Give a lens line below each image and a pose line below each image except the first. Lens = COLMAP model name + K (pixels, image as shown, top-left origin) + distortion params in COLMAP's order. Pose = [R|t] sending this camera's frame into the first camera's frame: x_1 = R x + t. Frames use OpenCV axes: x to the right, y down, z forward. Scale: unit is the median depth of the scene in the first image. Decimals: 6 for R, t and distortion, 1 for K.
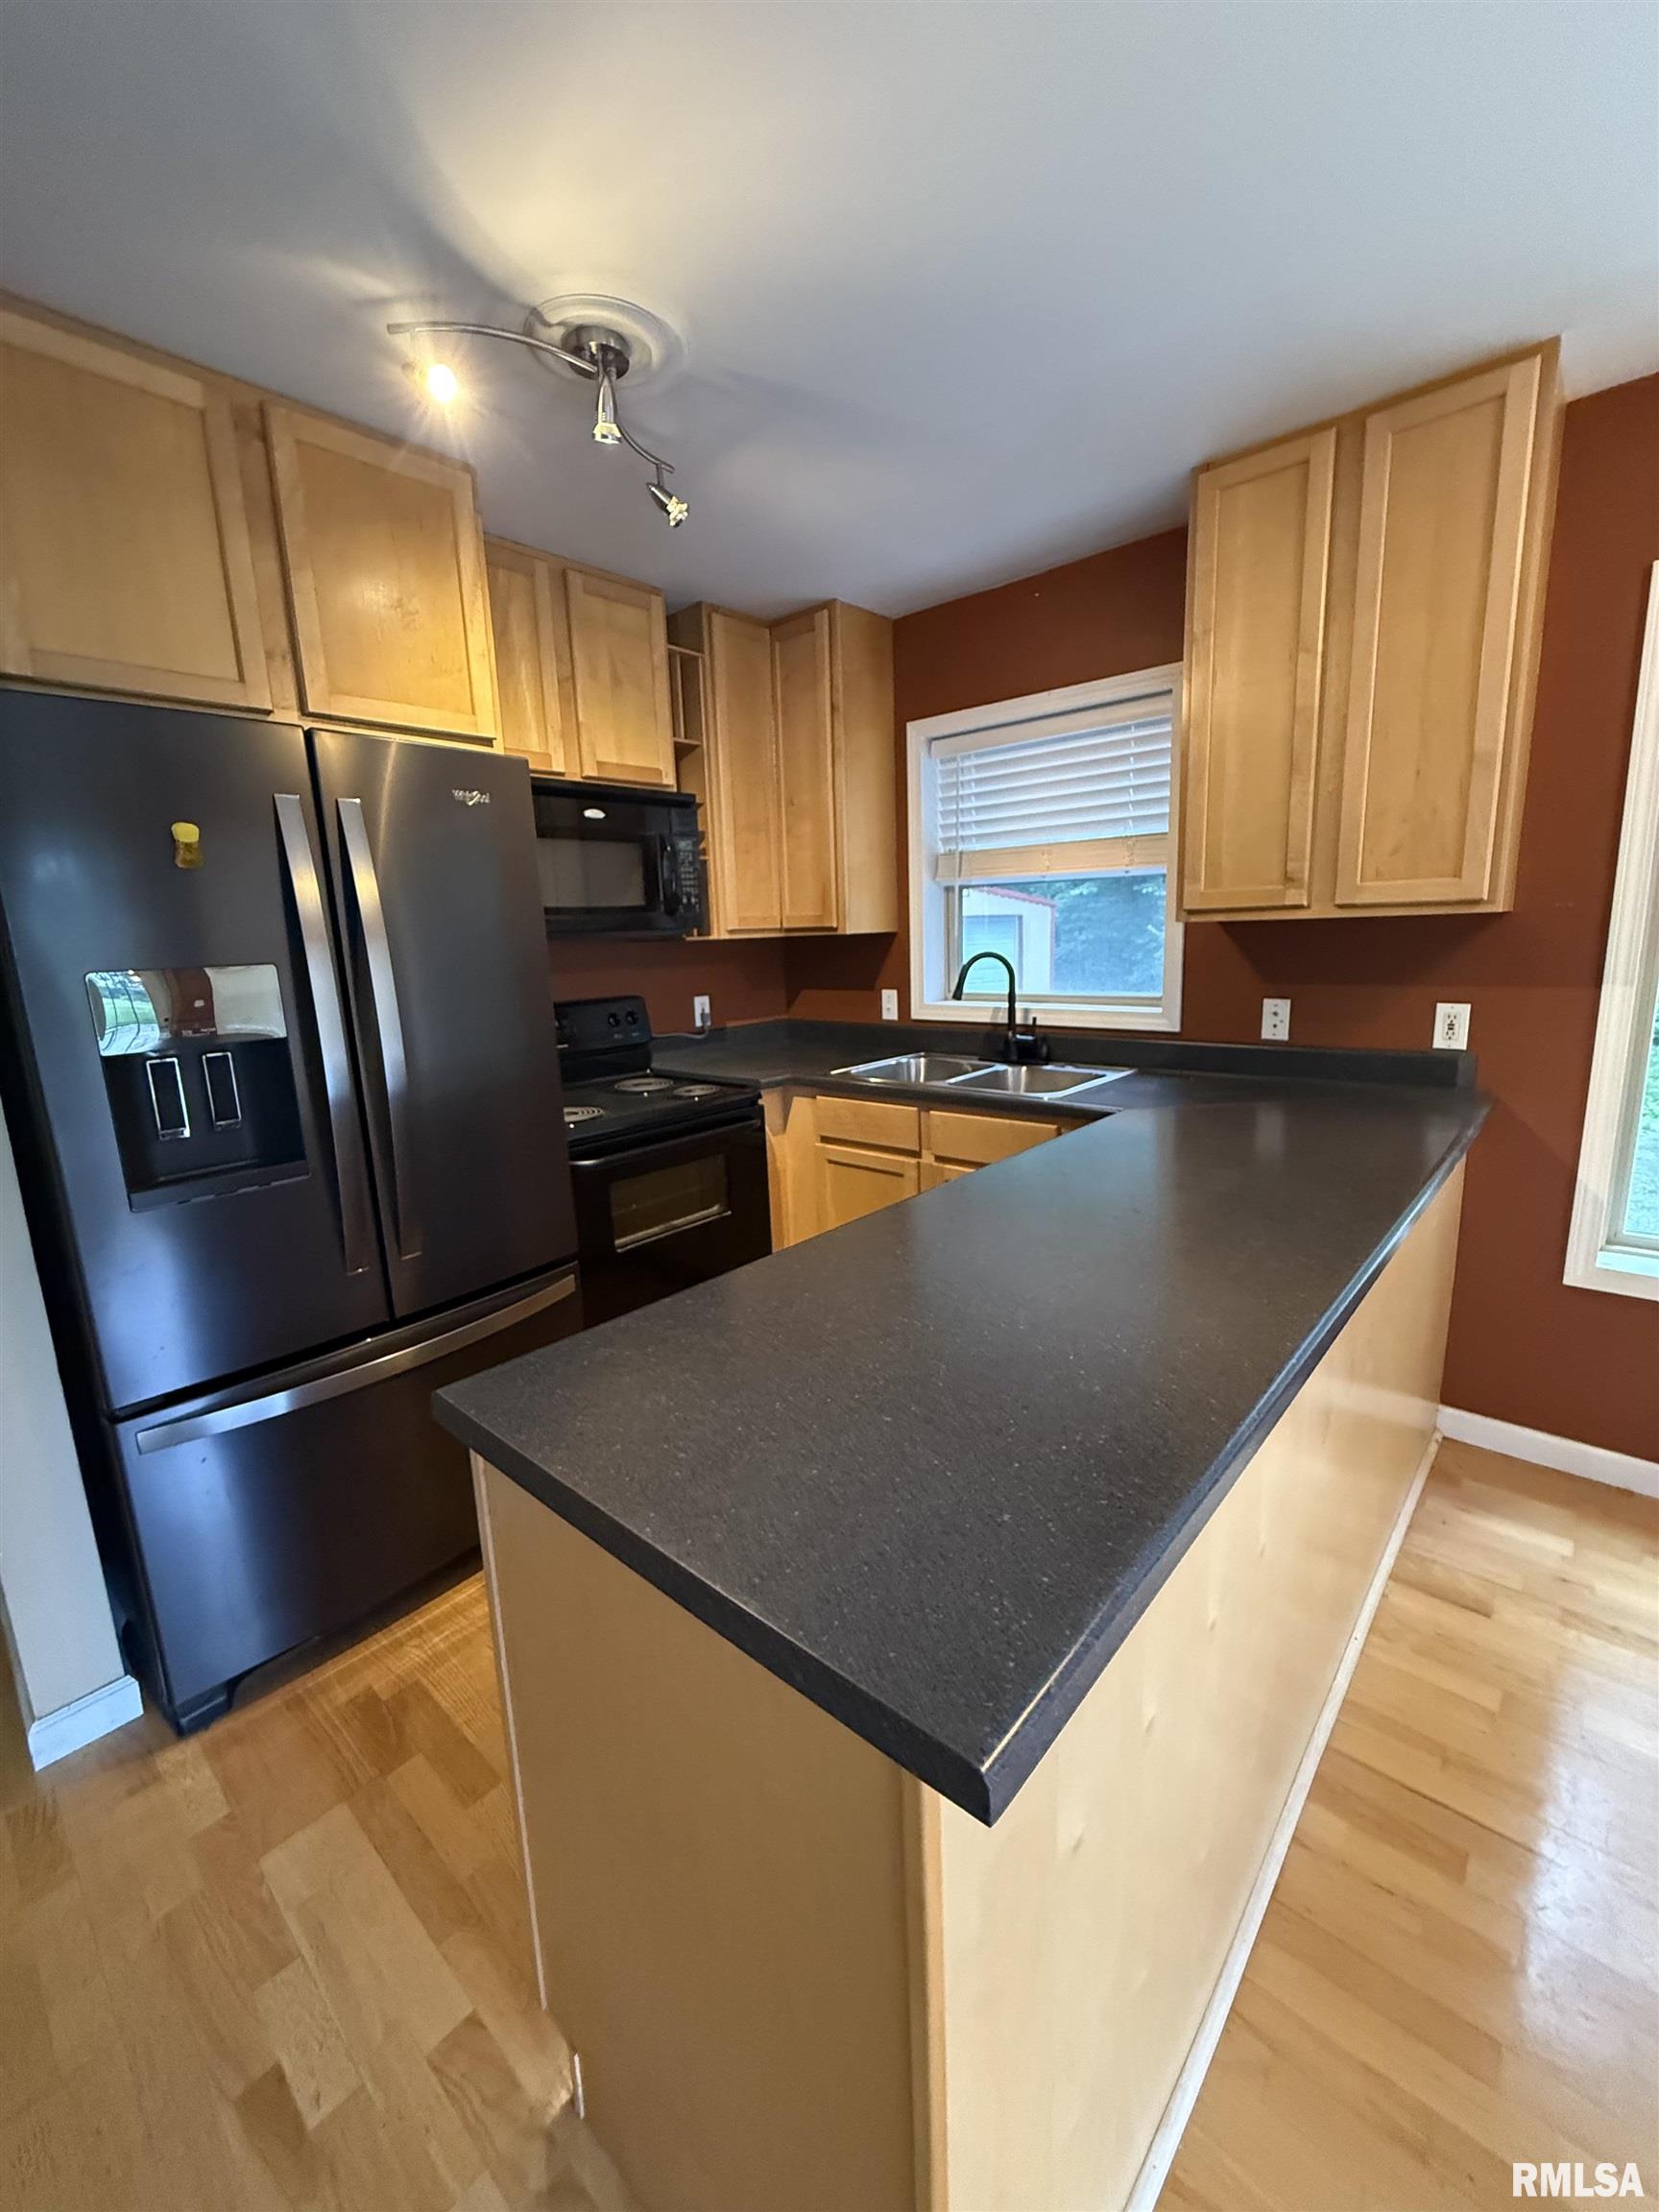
lens RADIAL K [[884.1, 0, 829.5], [0, 884.1, 1106.0], [0, 0, 1]] dist [-0.002334, -0.000242]
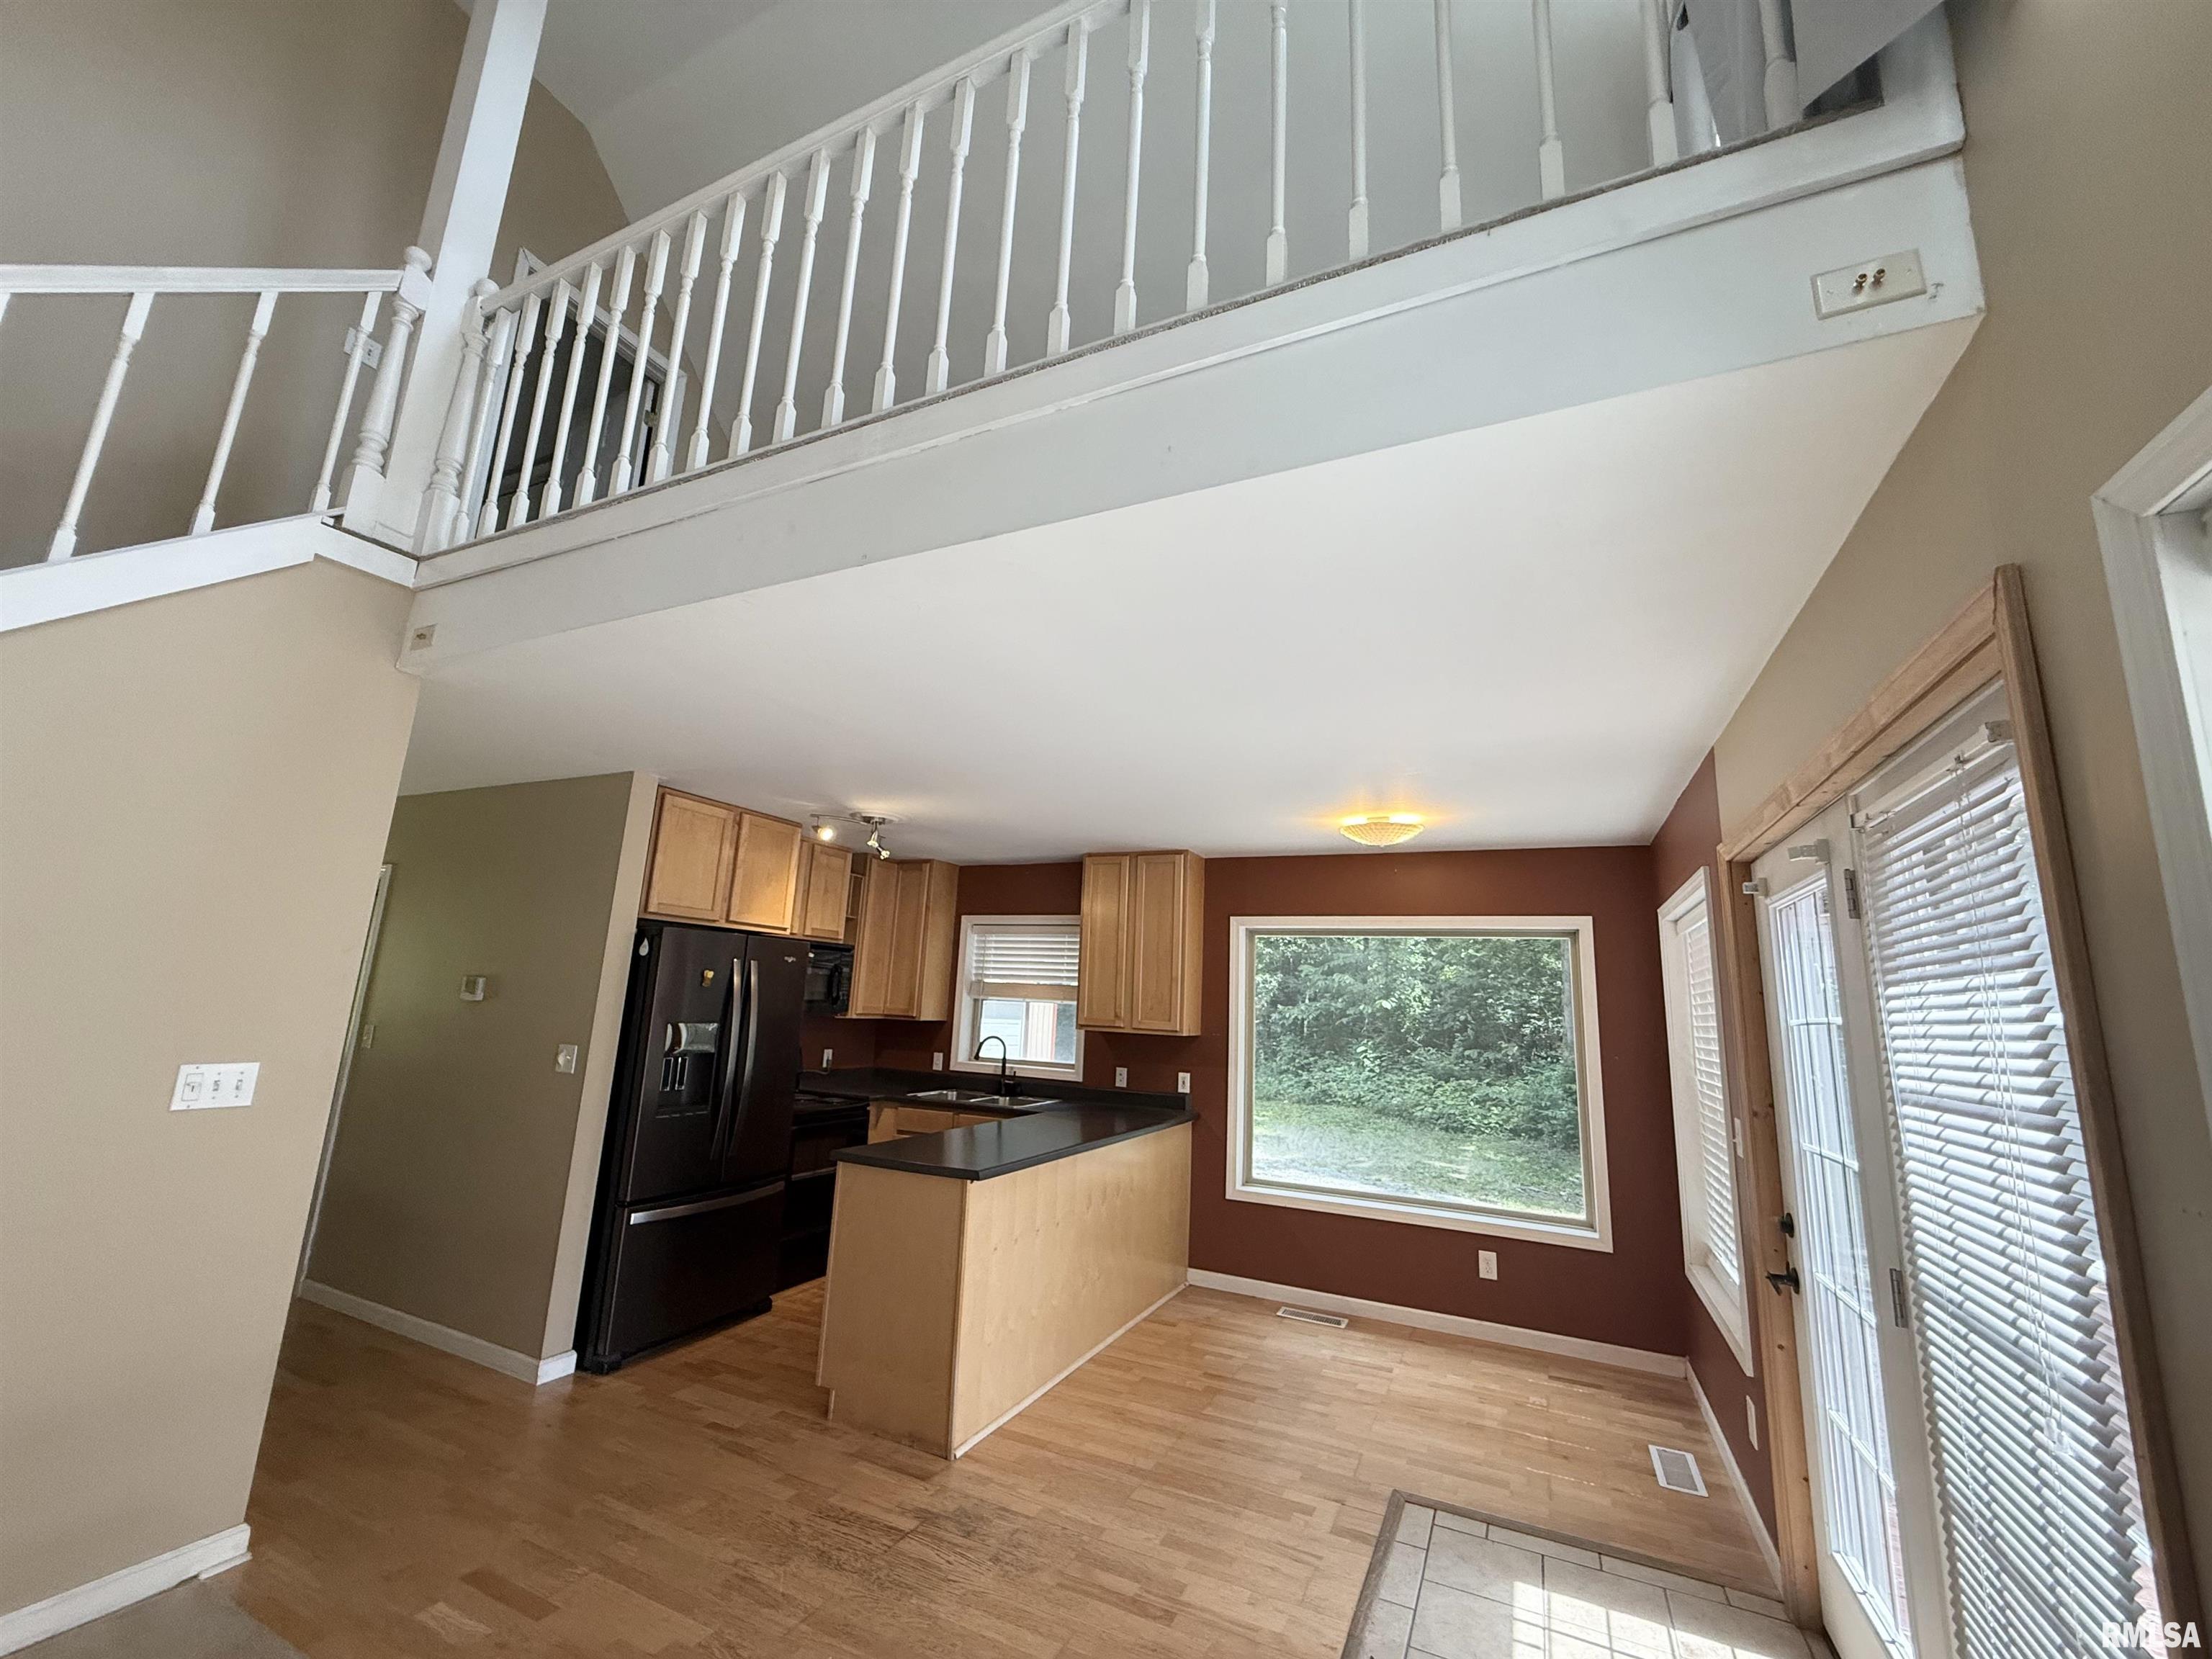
lens RADIAL K [[884.1, 0, 1101.0], [0, 884.1, 828.5], [0, 0, 1]] dist [-0.002334, -0.000242]
pose [[0.956974, 0.133057, 0.257868, -0.169480], [-0.024335, 0.922342, -0.385608, 0.160257], [-0.289151, 0.362742, 0.885895, -1.026981]]
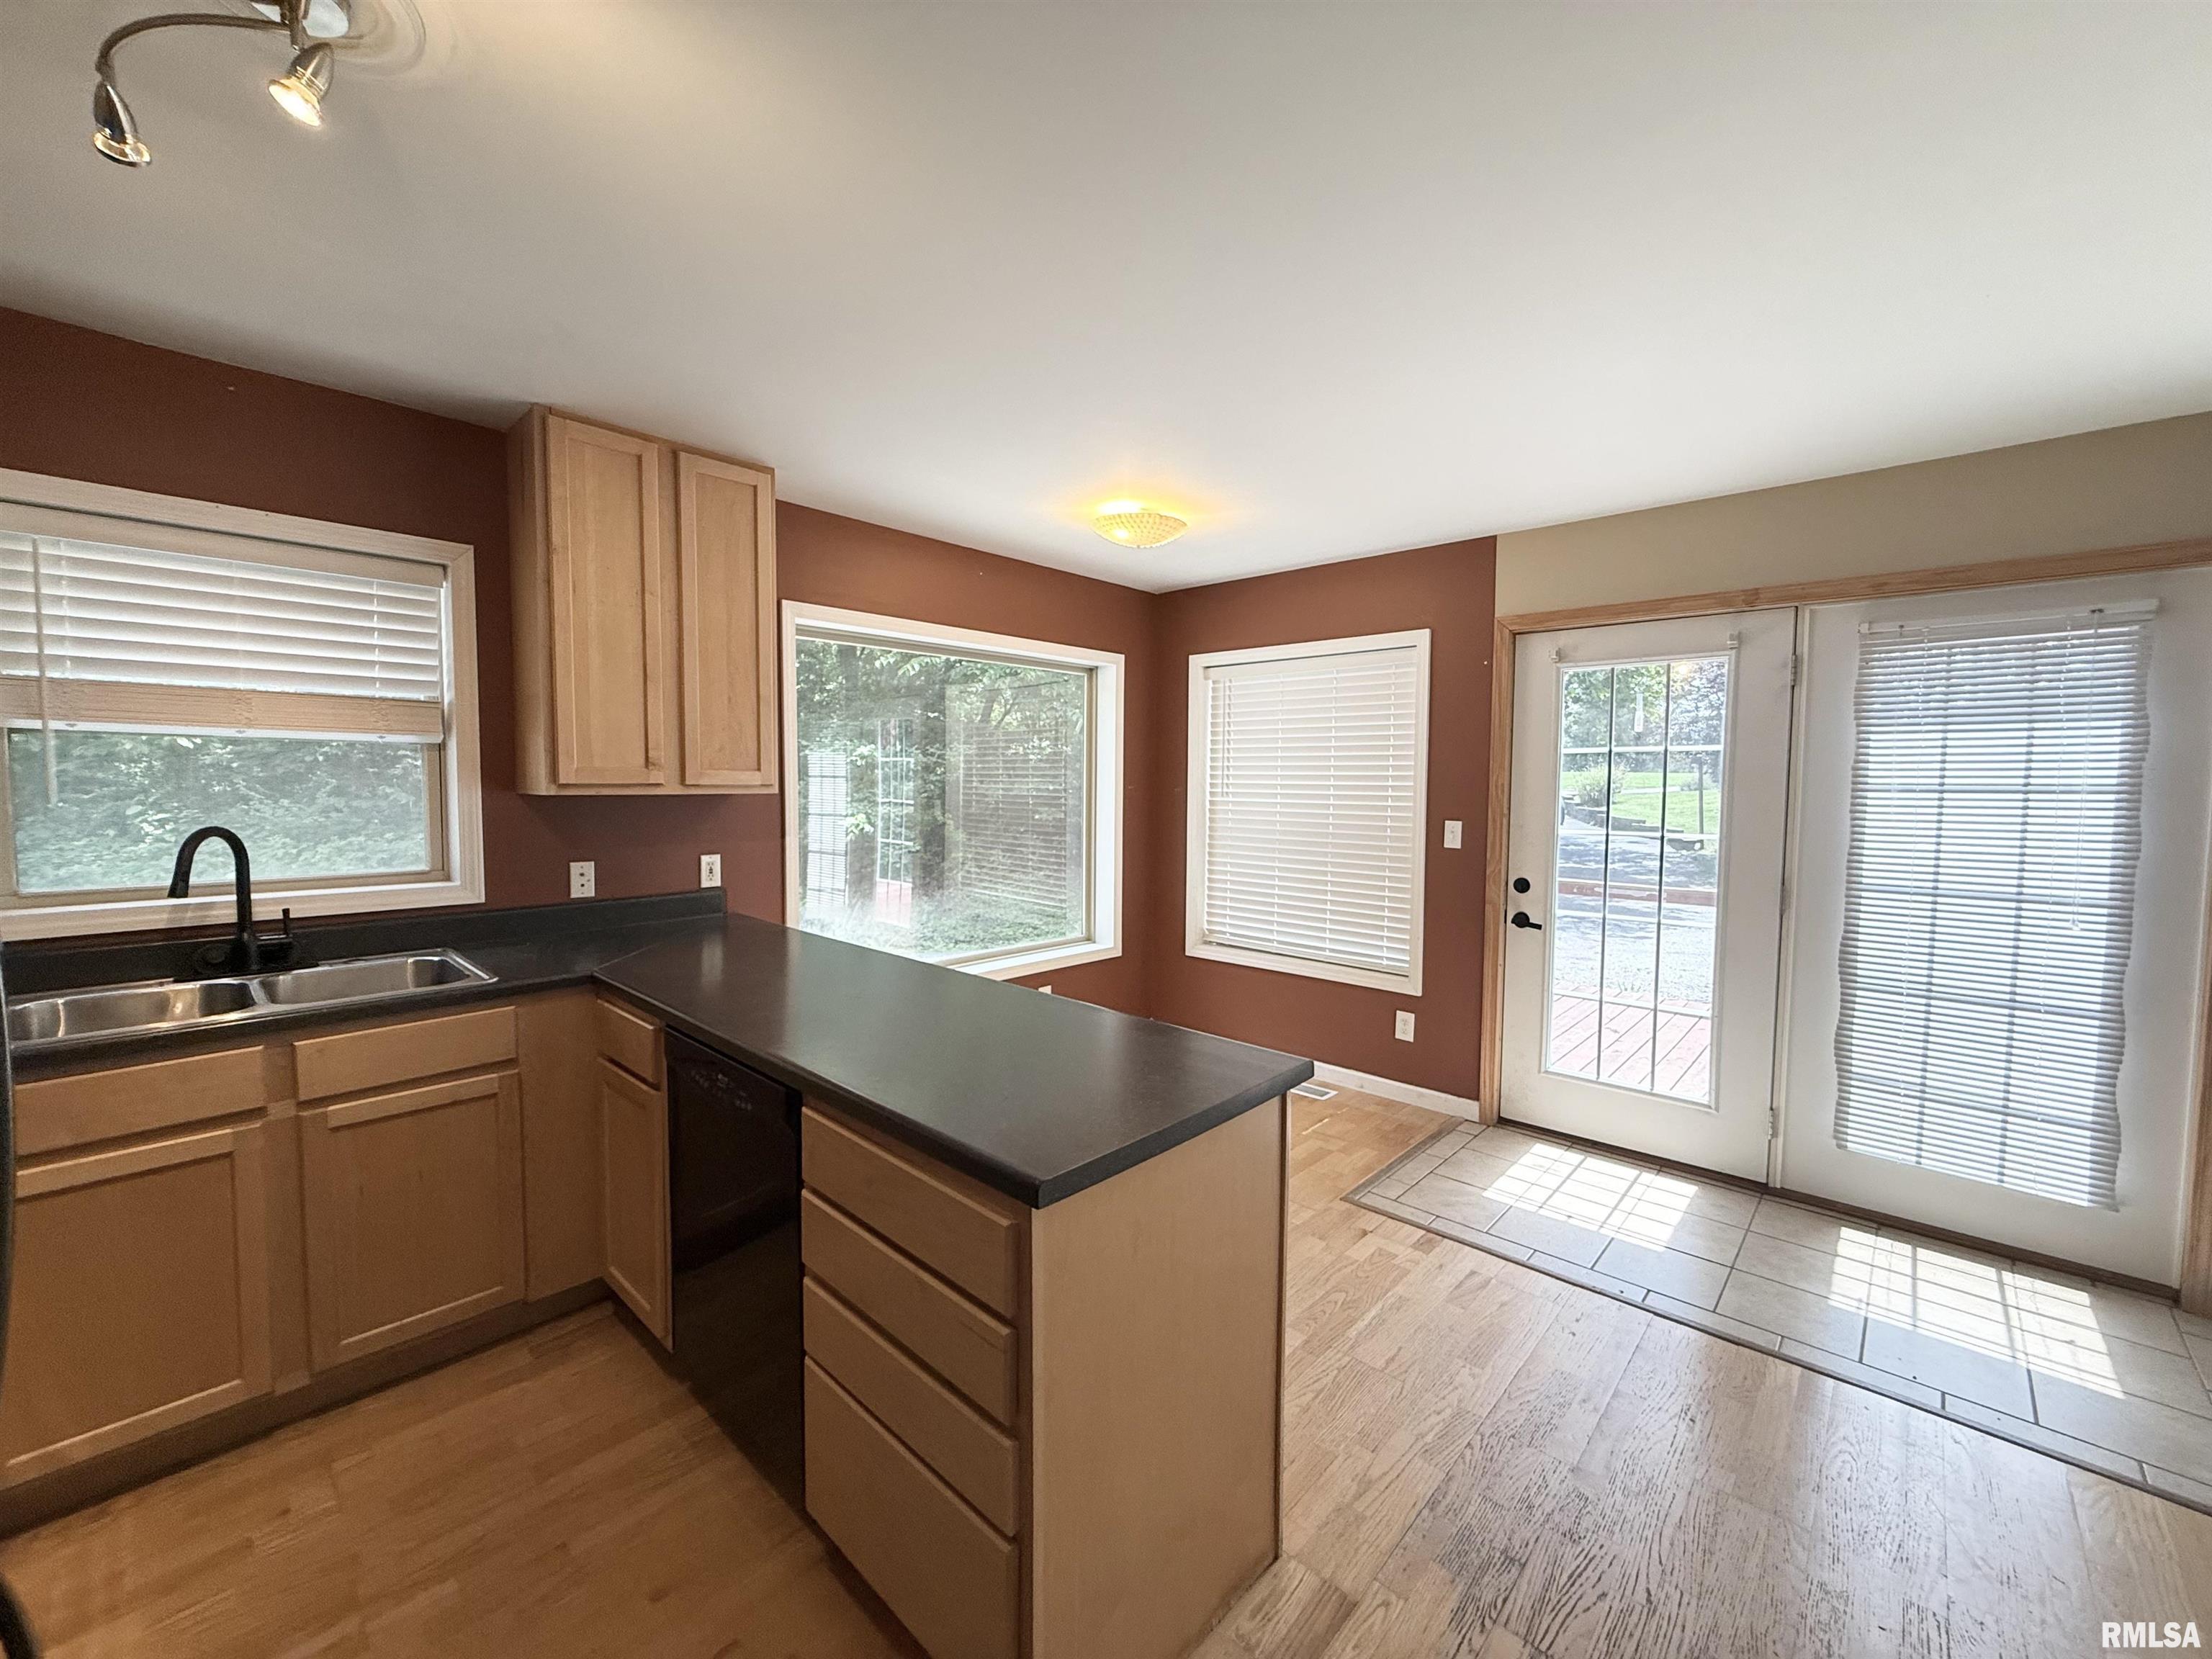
lens RADIAL K [[884.1, 0, 1101.0], [0, 884.1, 828.5], [0, 0, 1]] dist [-0.002334, -0.000242]
pose [[0.023213, -0.022036, 0.999488, -0.550810], [0.184339, 0.982709, 0.017385, -0.052970], [-0.982589, 0.183841, 0.026873, 0.270480]]
